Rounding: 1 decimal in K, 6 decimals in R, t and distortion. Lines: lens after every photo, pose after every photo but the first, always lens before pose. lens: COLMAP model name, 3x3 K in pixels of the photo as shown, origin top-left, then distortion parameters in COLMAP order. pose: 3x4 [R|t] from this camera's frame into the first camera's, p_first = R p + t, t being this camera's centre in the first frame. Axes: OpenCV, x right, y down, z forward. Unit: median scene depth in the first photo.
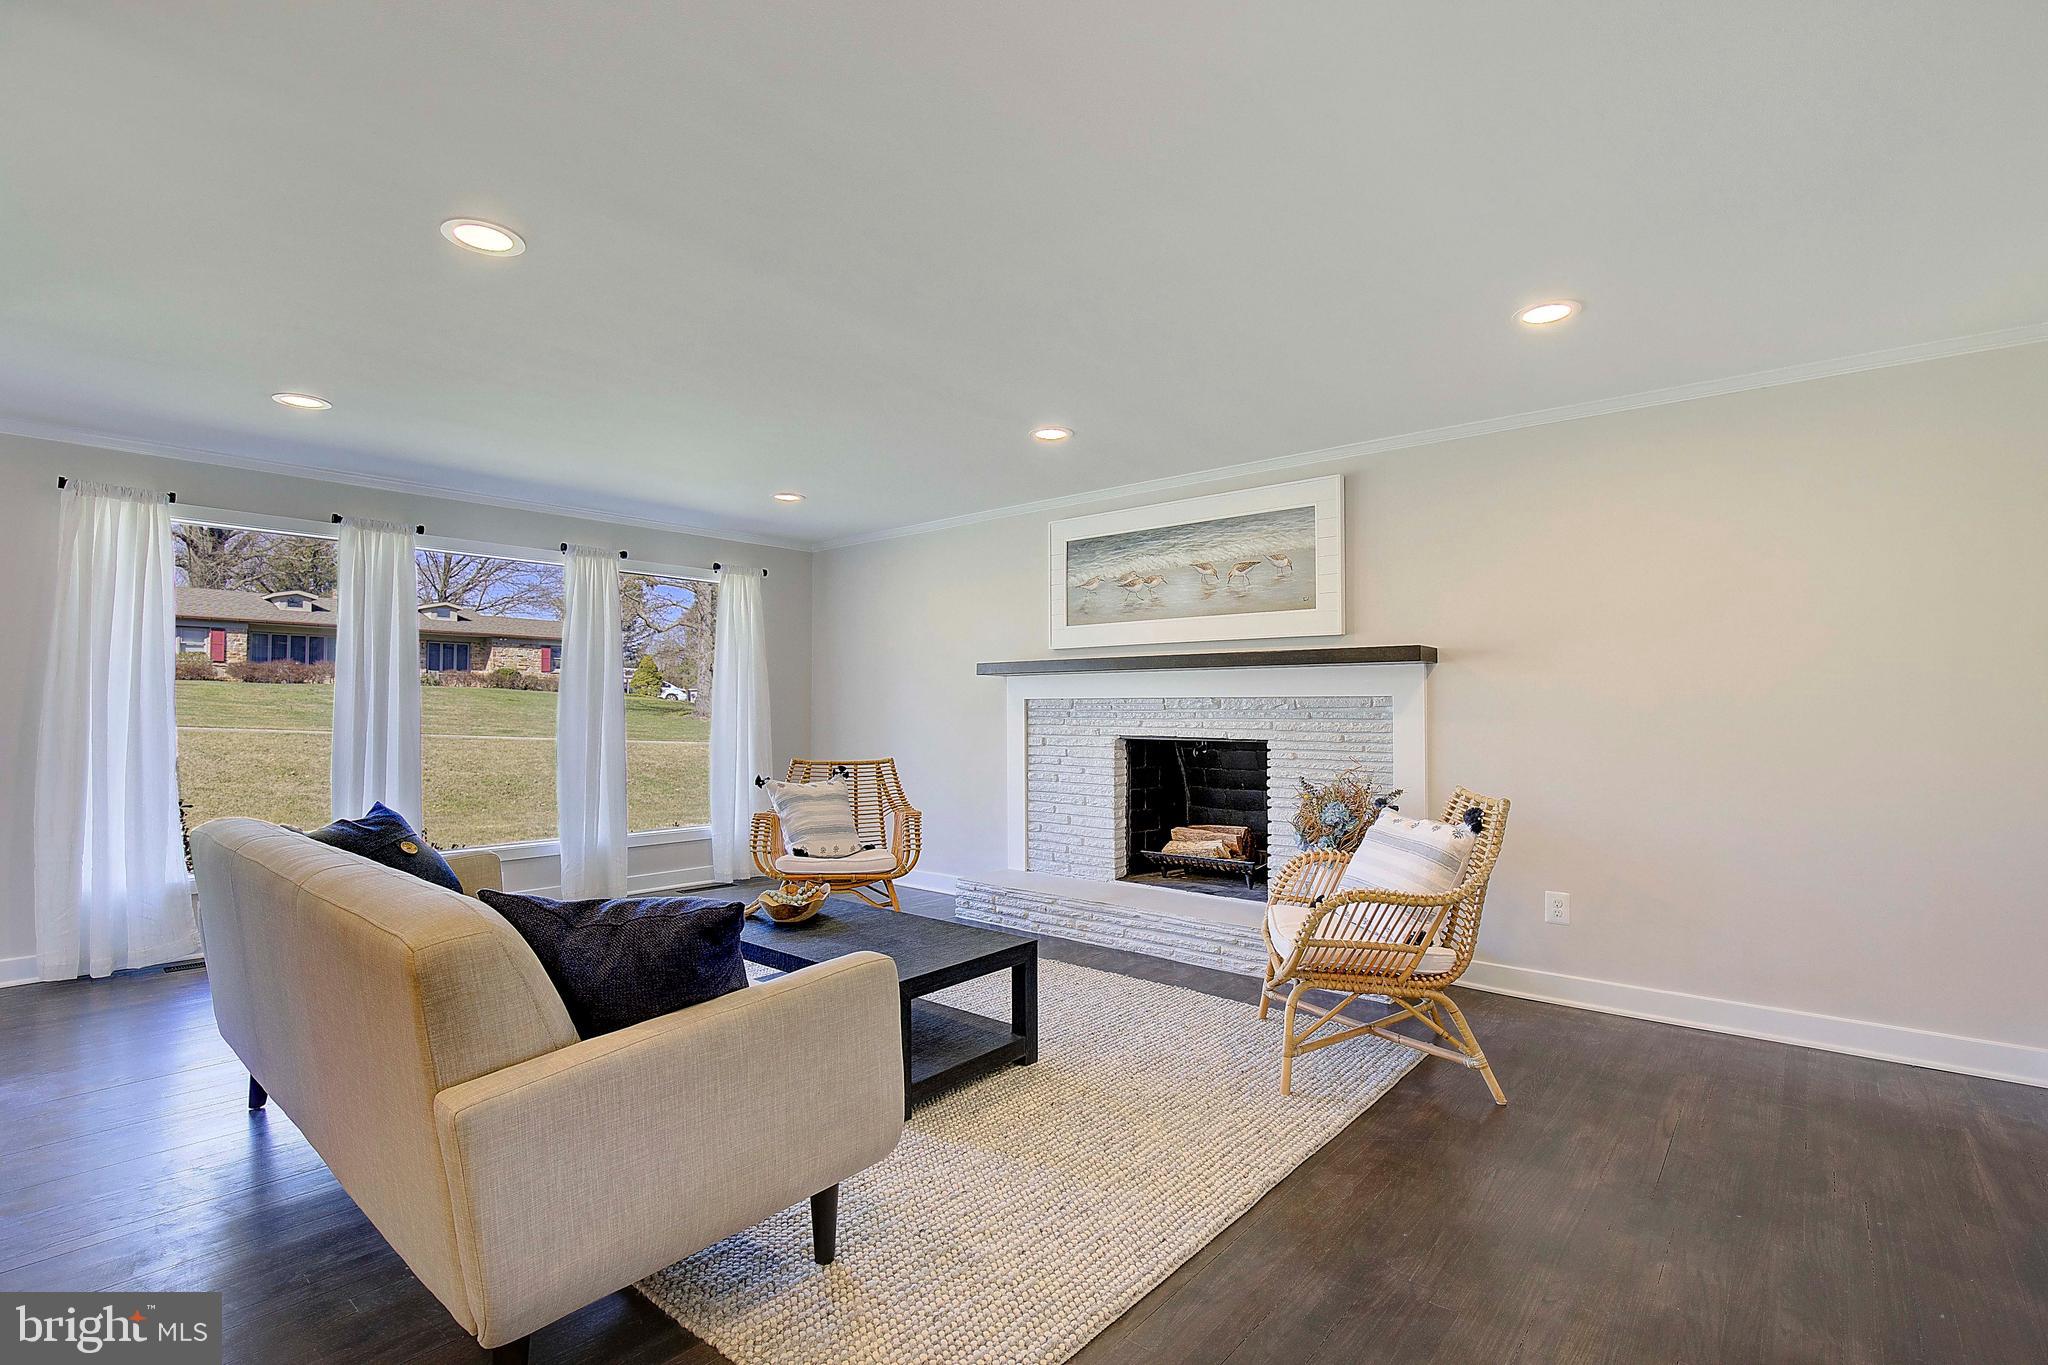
lens RADIAL K [[948.3, 0, 1016.4], [0, 948.3, 686.4], [0, 0, 1]] dist [-0.025858, 0.002804]
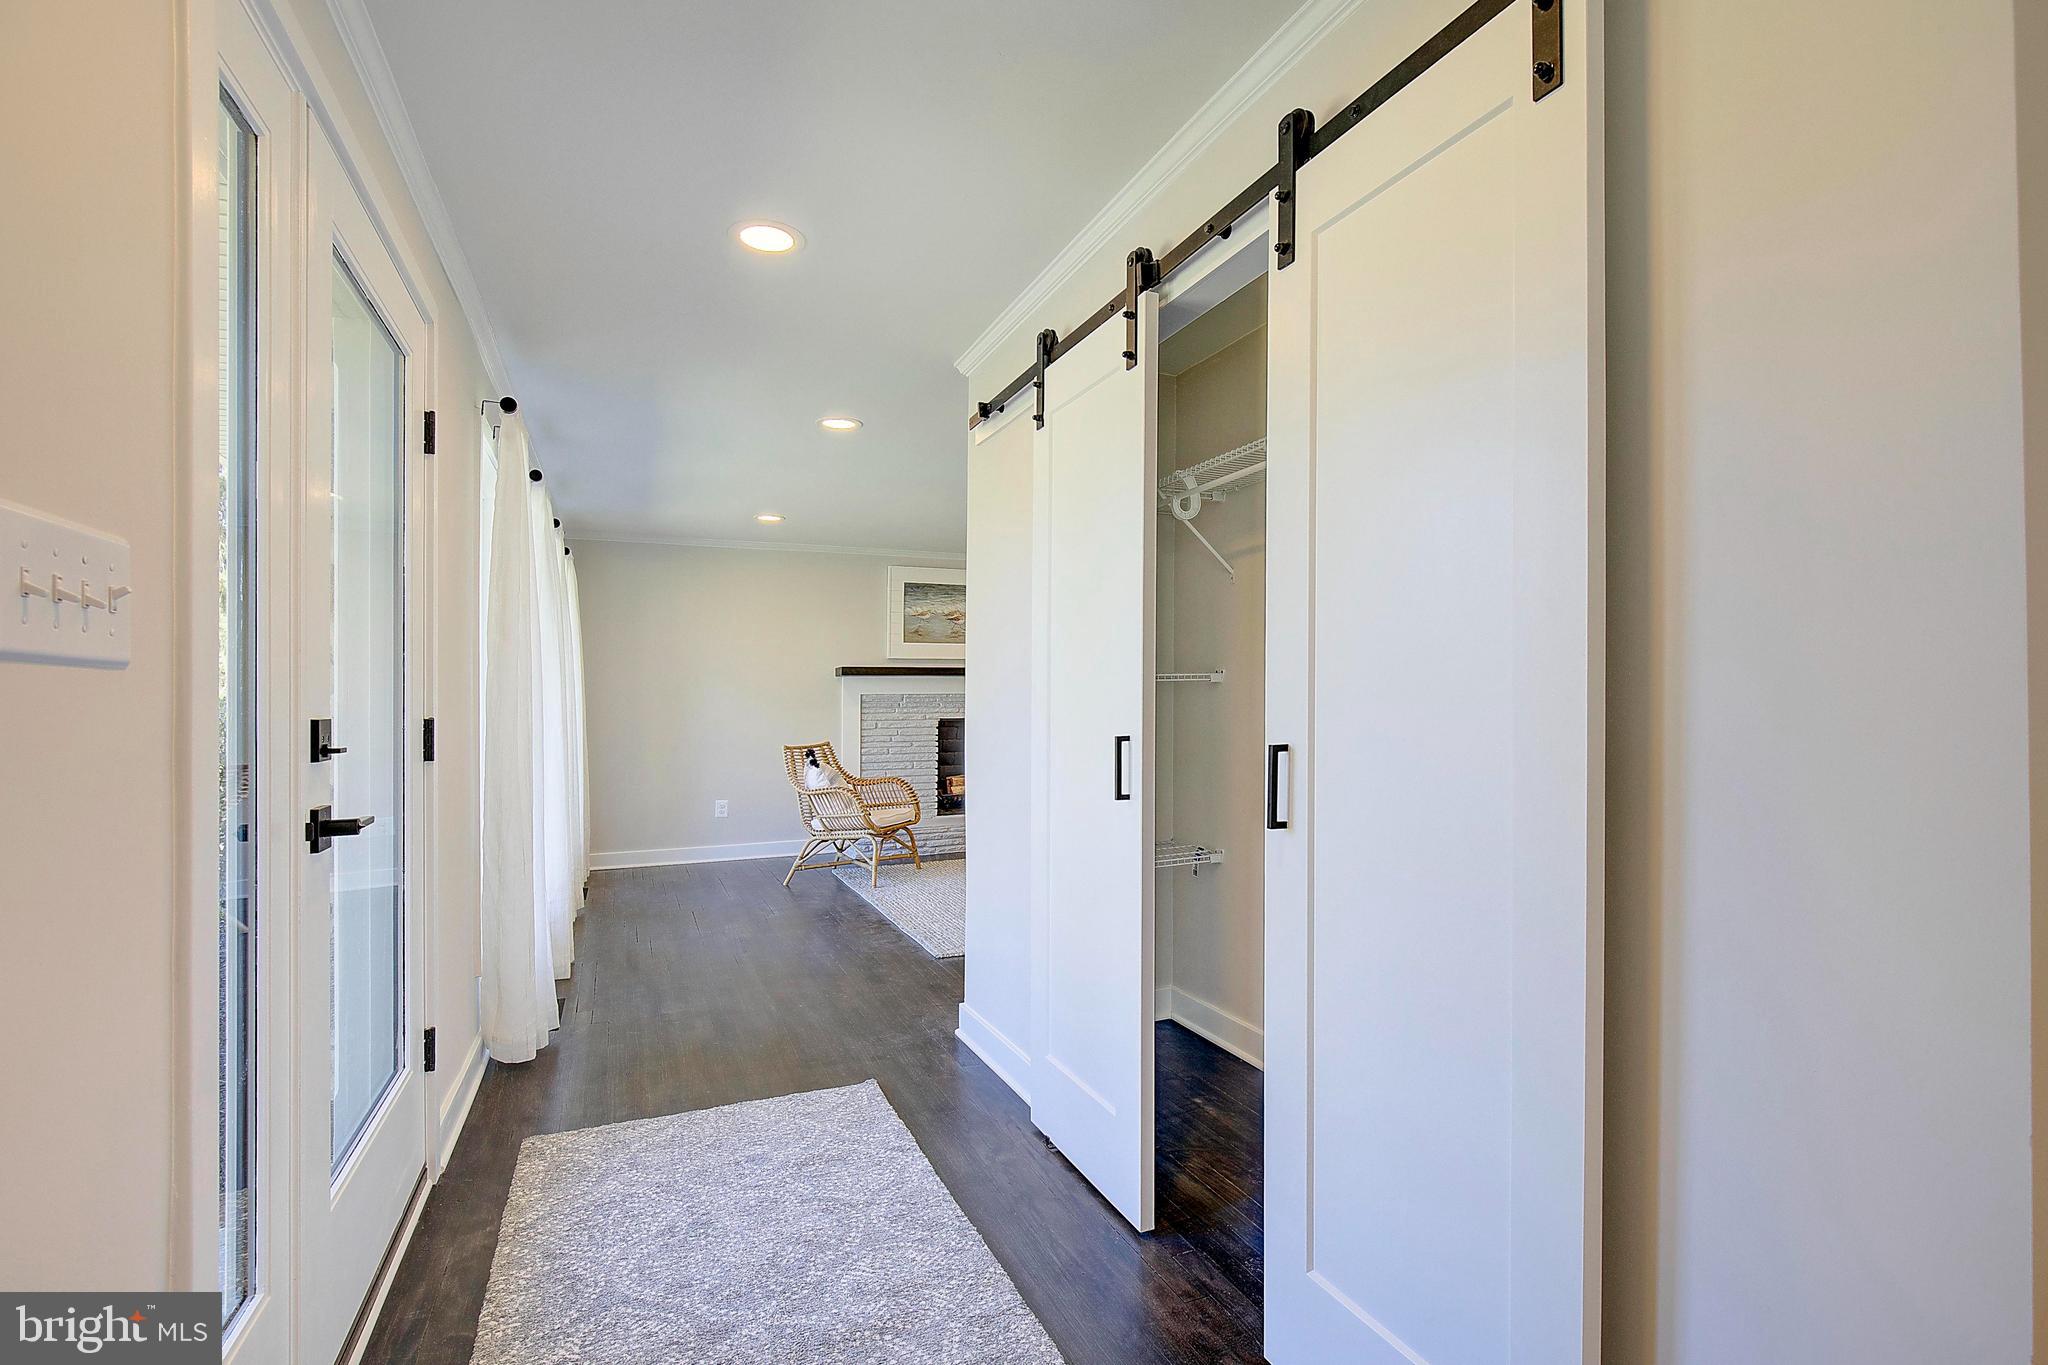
lens RADIAL K [[948.3, 0, 1028.7], [0, 948.3, 690.9], [0, 0, 1]] dist [-0.025858, 0.002804]
pose [[0.437187, 0.013937, 0.899262, -1.217253], [-0.016708, 0.999833, -0.007373, 0.016624], [-0.899215, -0.011802, 0.437347, 0.235406]]
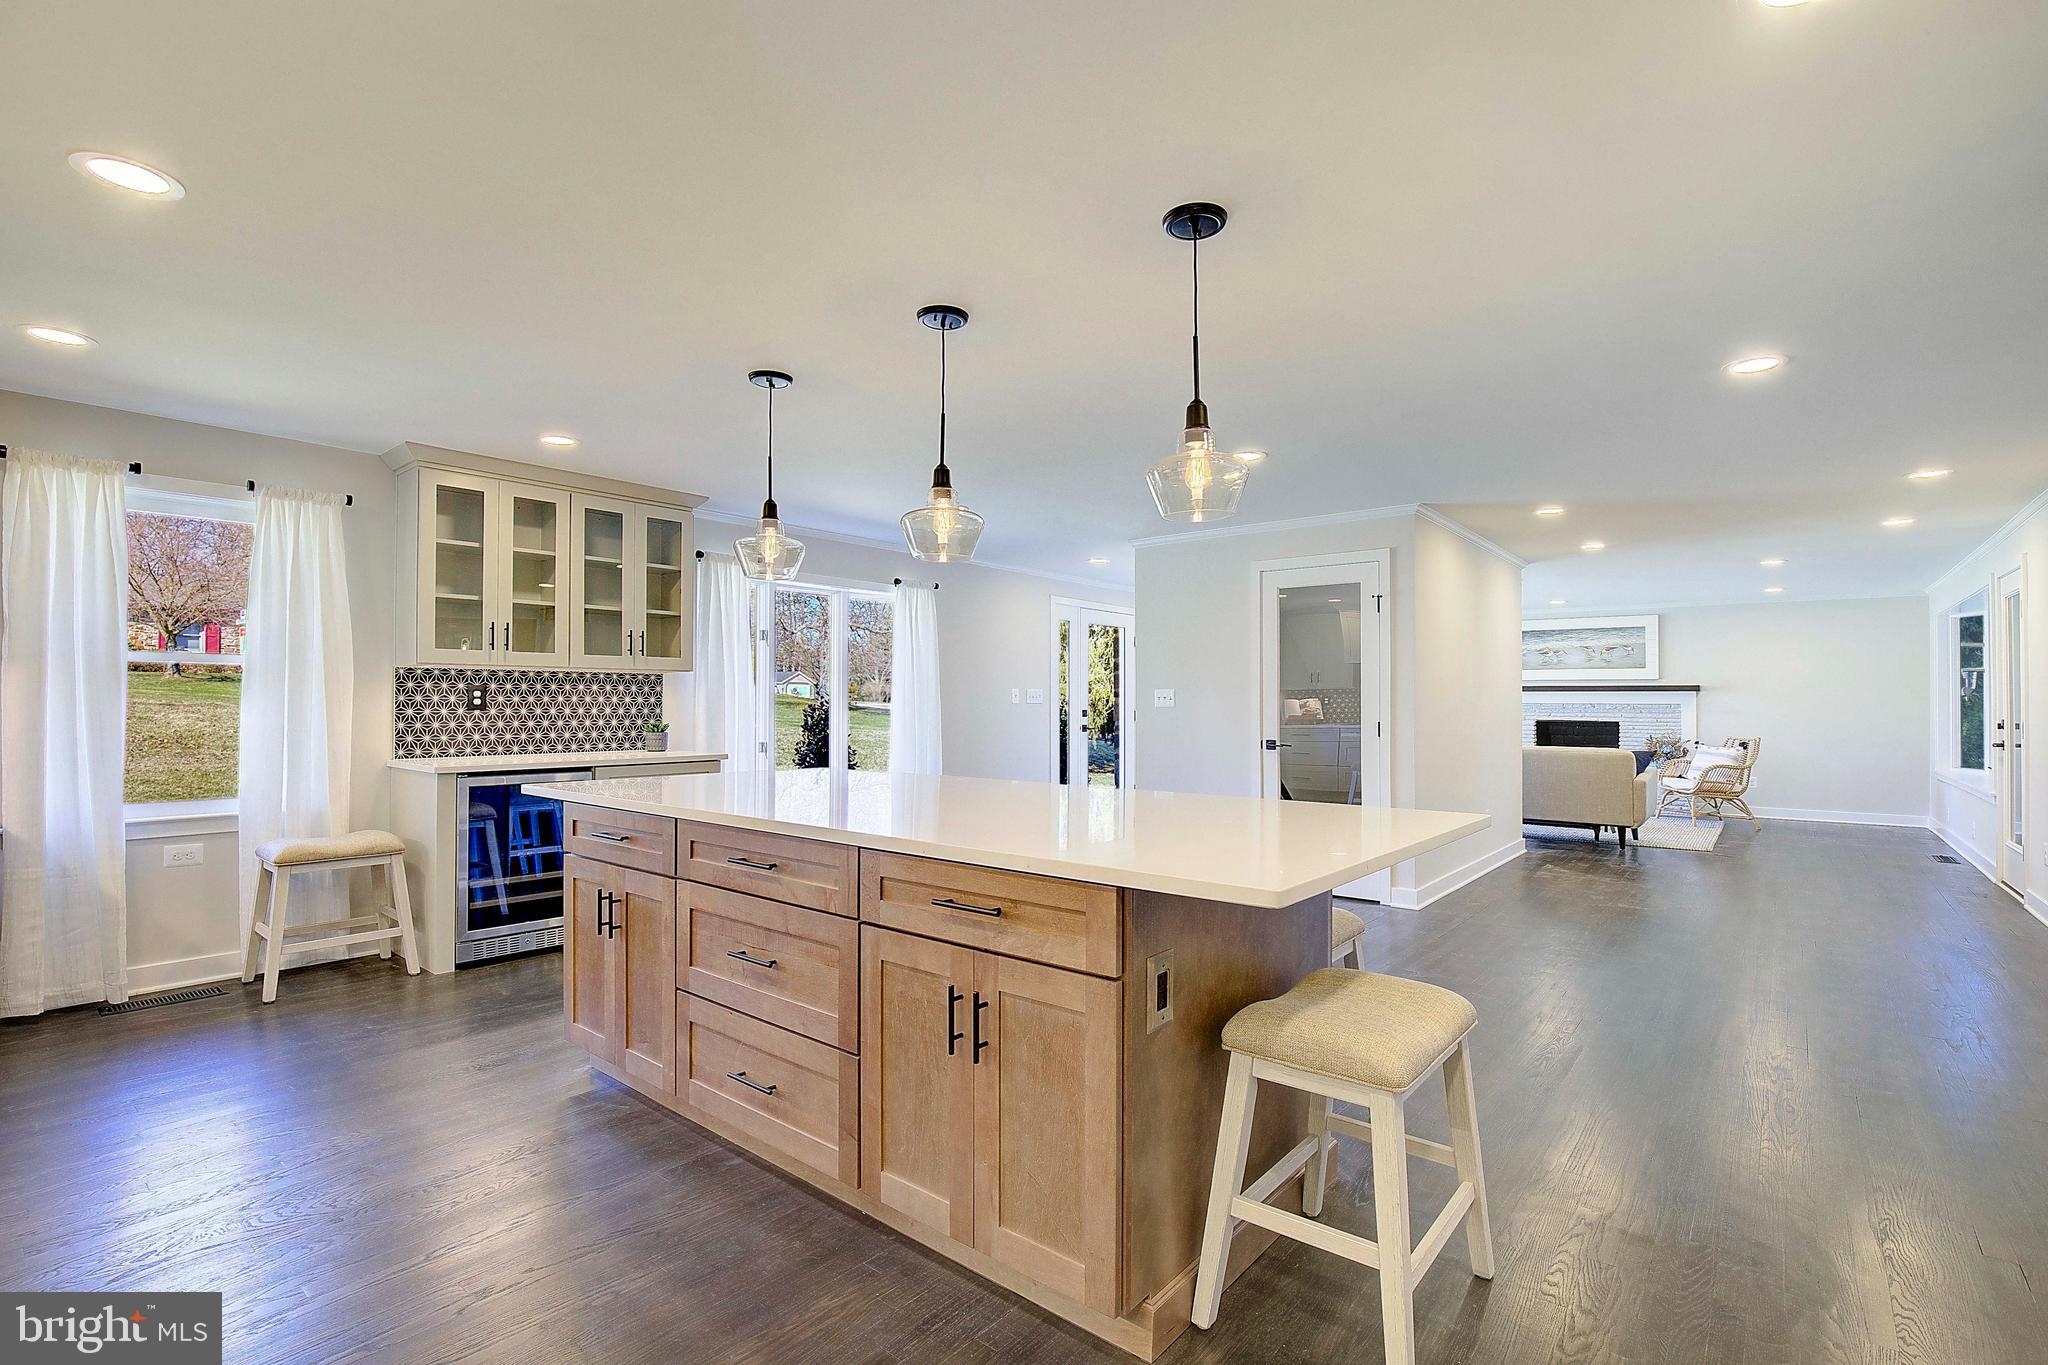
lens RADIAL K [[948.3, 0, 1056.0], [0, 948.3, 689.3], [0, 0, 1]] dist [-0.025858, 0.002804]
pose [[0.997845, 0.009768, 0.064879, -1.208091], [-0.010173, 0.999931, 0.005908, -0.023331], [-0.064817, -0.006555, 0.997876, -1.178222]]
